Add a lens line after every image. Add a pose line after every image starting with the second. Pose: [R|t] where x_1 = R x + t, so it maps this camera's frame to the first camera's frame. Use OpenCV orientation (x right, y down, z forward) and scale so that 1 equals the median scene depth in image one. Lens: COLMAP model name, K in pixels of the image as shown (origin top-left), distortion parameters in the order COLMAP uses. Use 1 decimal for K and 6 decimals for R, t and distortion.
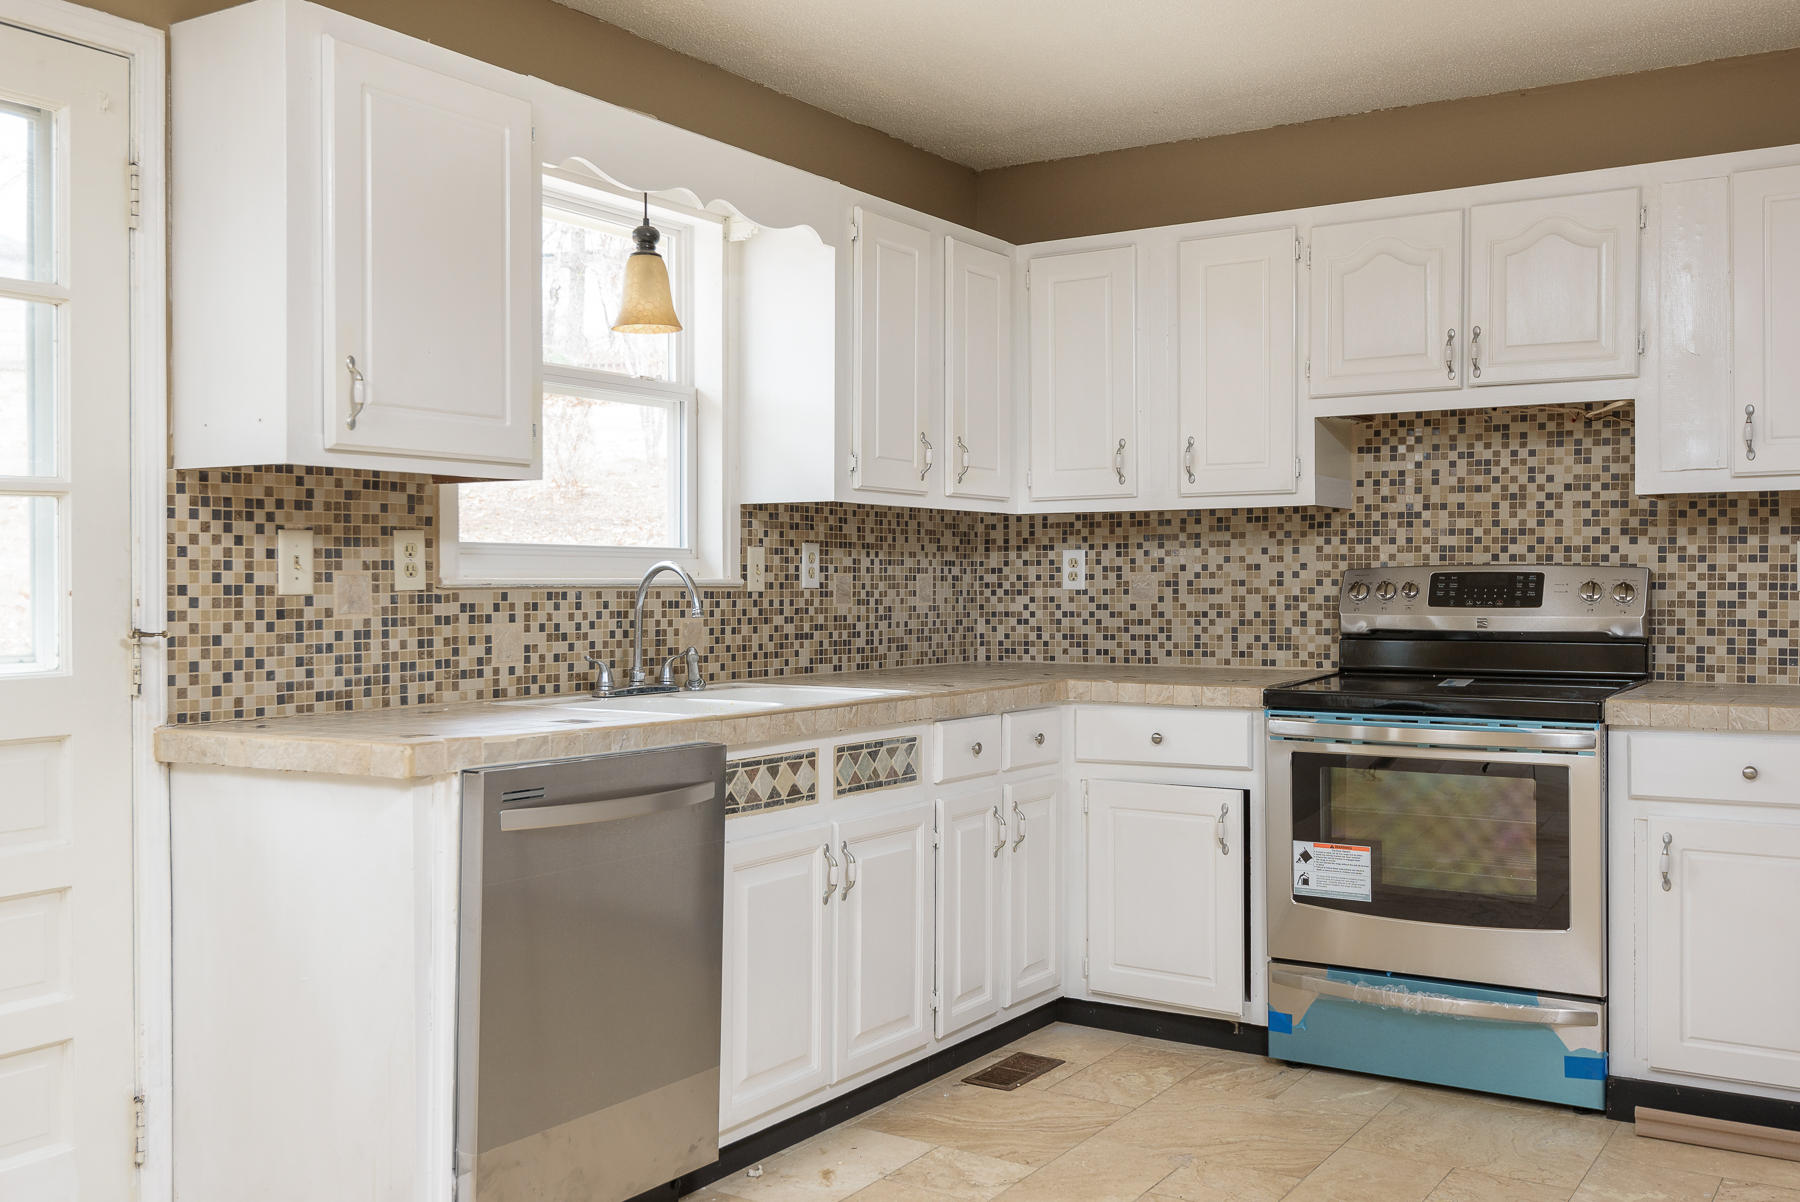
lens RADIAL K [[1741.0, 0, 884.6], [0, 1741.0, 597.6], [0, 0, 1]] dist [0.028452, 0.000000]
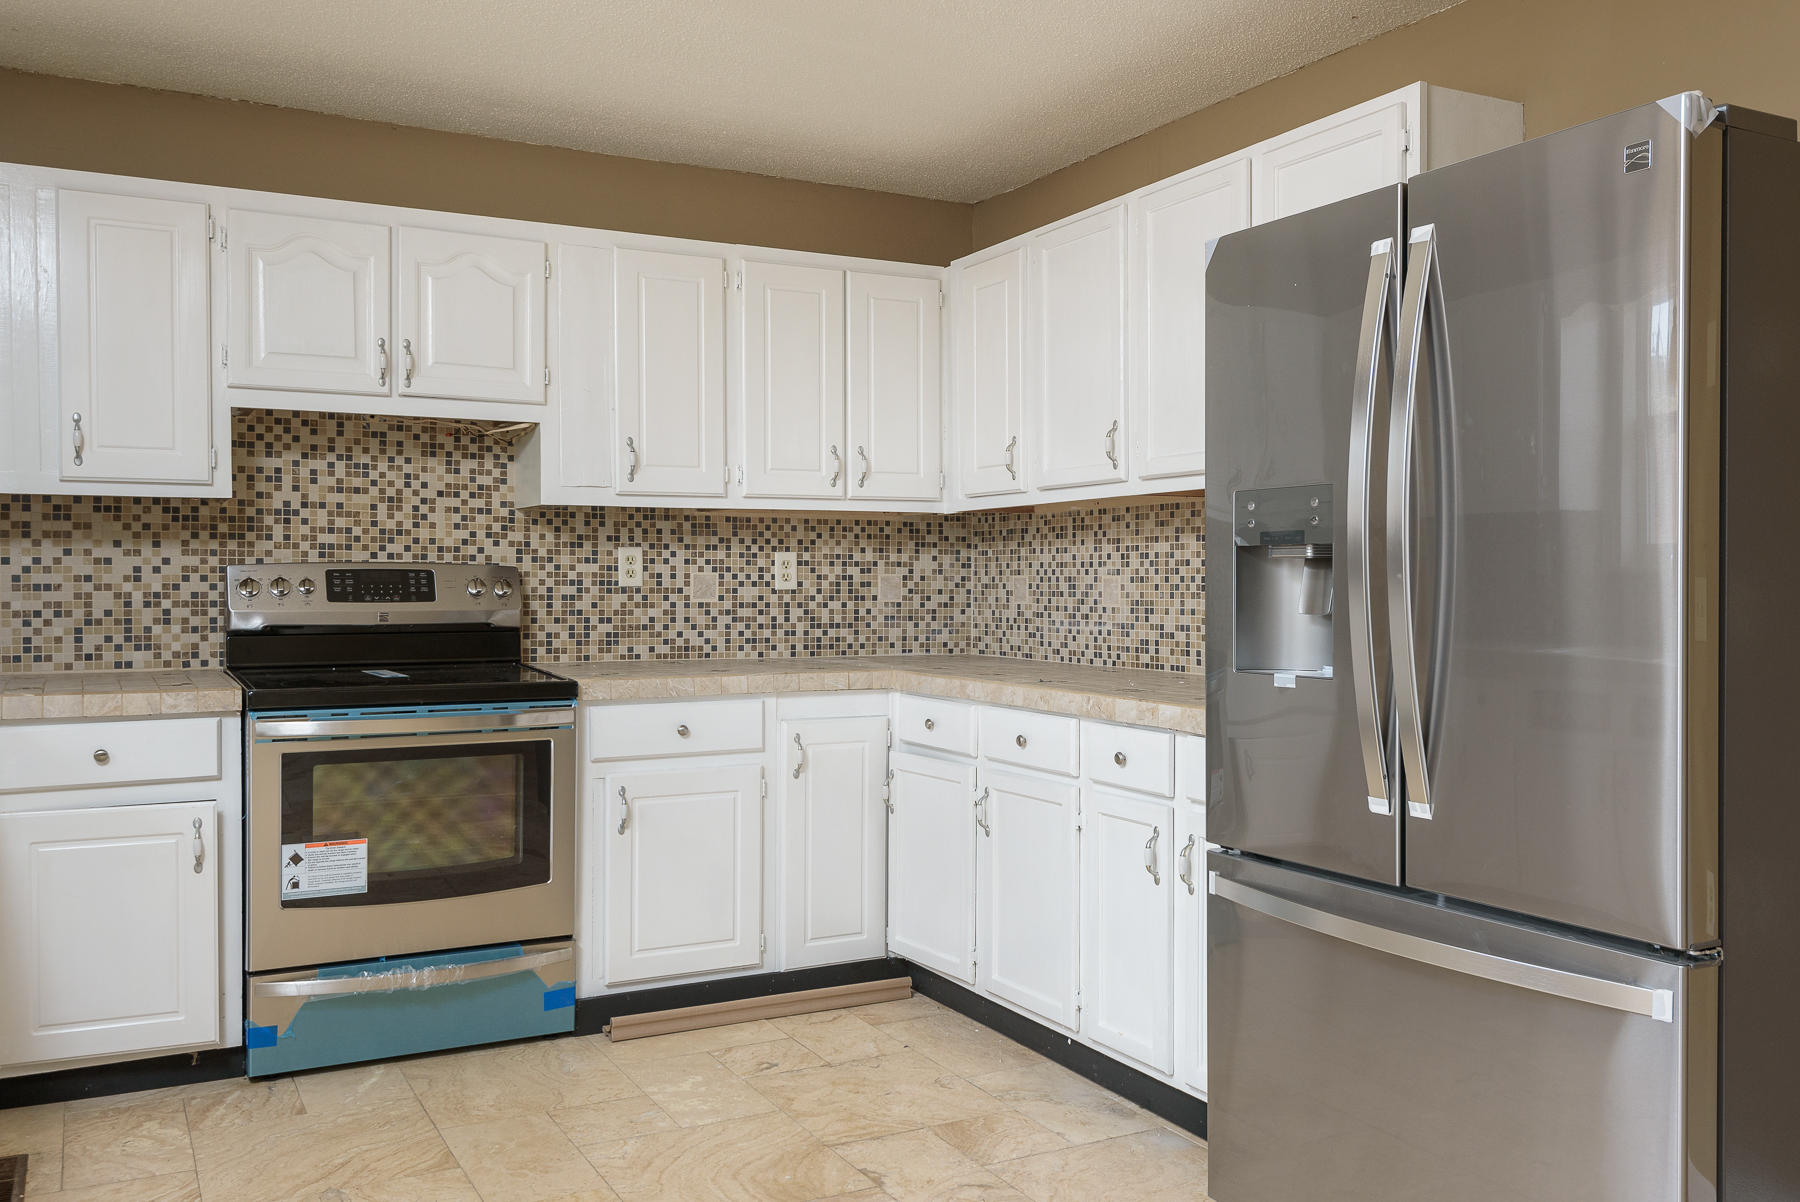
lens RADIAL K [[1522.8, 0, 901.9], [0, 1522.8, 601.4], [0, 0, 1]] dist [0.041583, -0.020814]
pose [[0.485603, -0.010253, 0.874119, -0.400506], [0.004734, 0.999947, 0.009099, -0.002419], [-0.874166, -0.000280, 0.485626, 0.335213]]
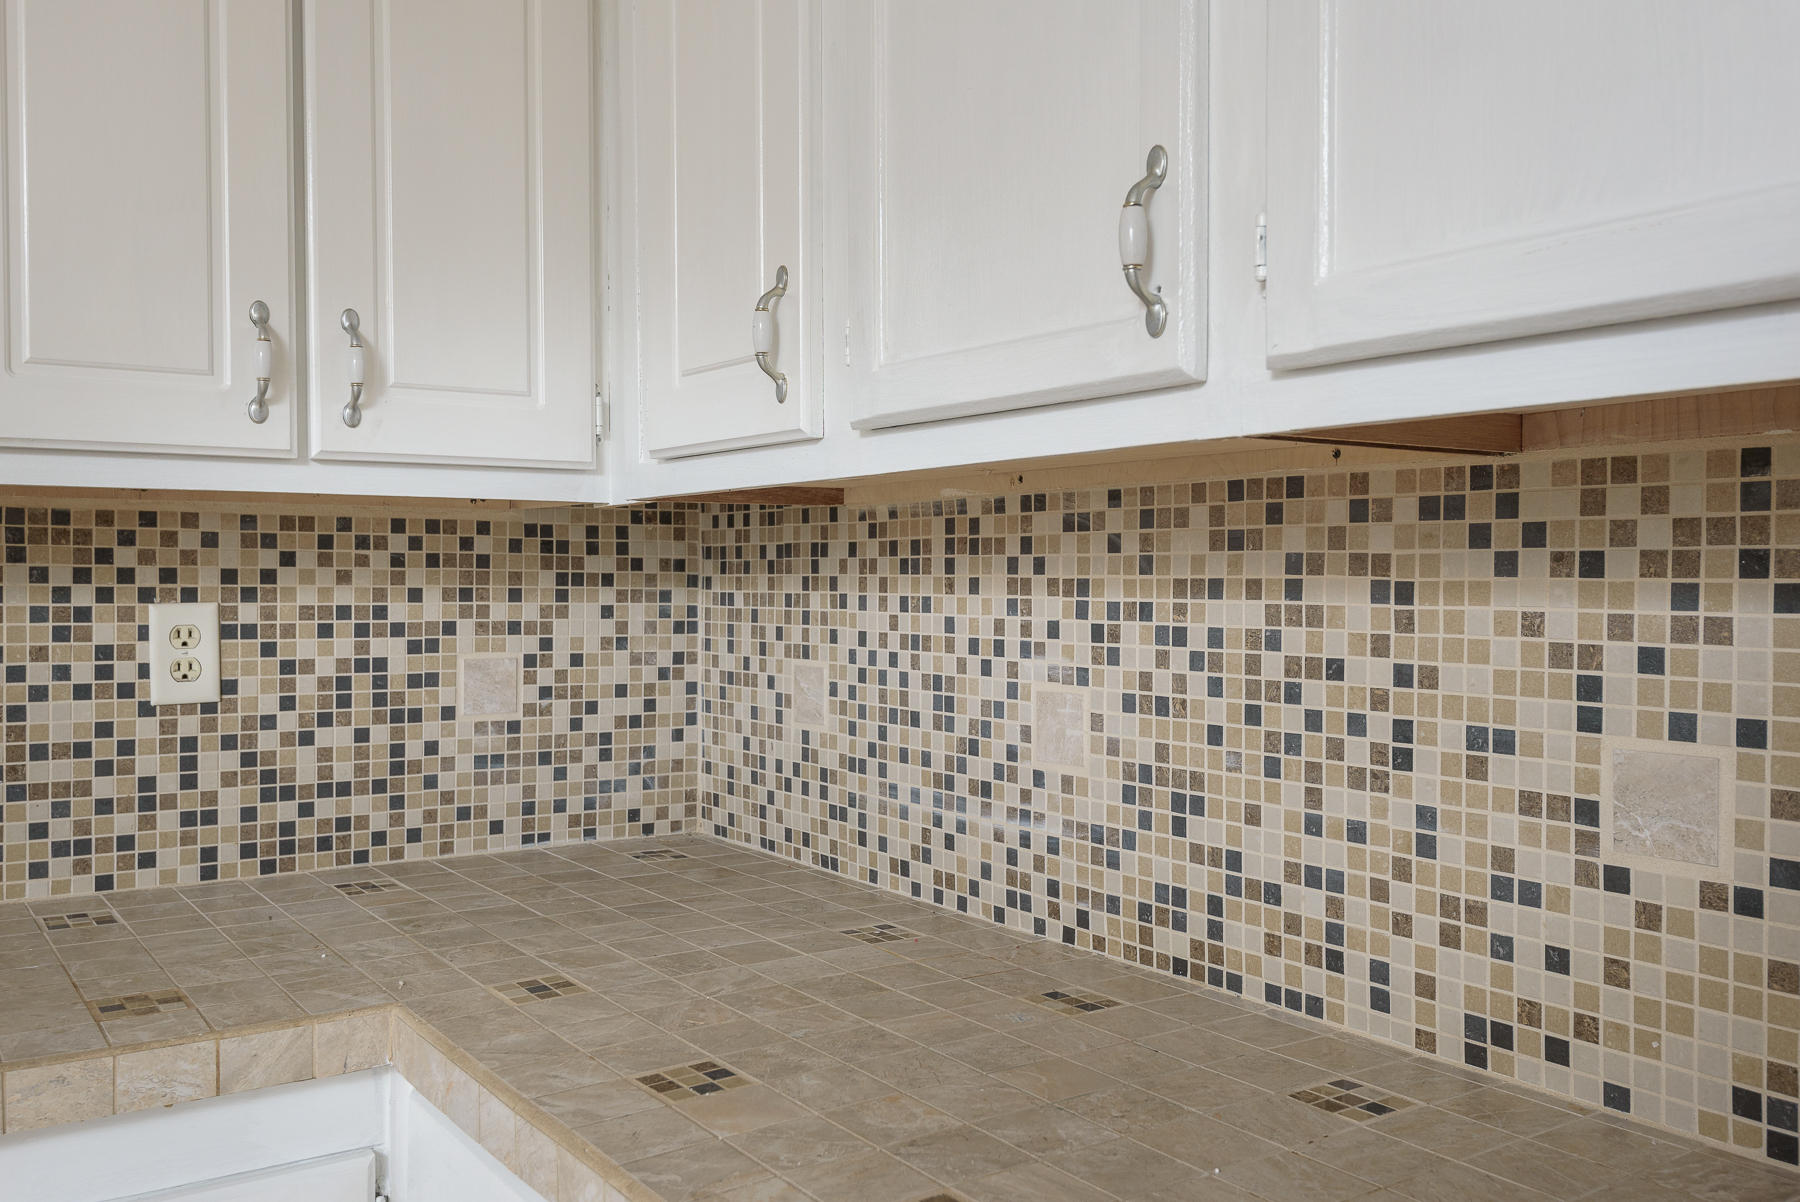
lens RADIAL K [[1522.8, 0, 898.1], [0, 1522.8, 607.6], [0, 0, 1]] dist [0.041583, -0.020814]
pose [[0.376880, -0.018268, 0.926082, 0.349356], [0.002758, 0.999823, 0.018600, -0.041910], [-0.926258, -0.004456, 0.376864, 0.669188]]
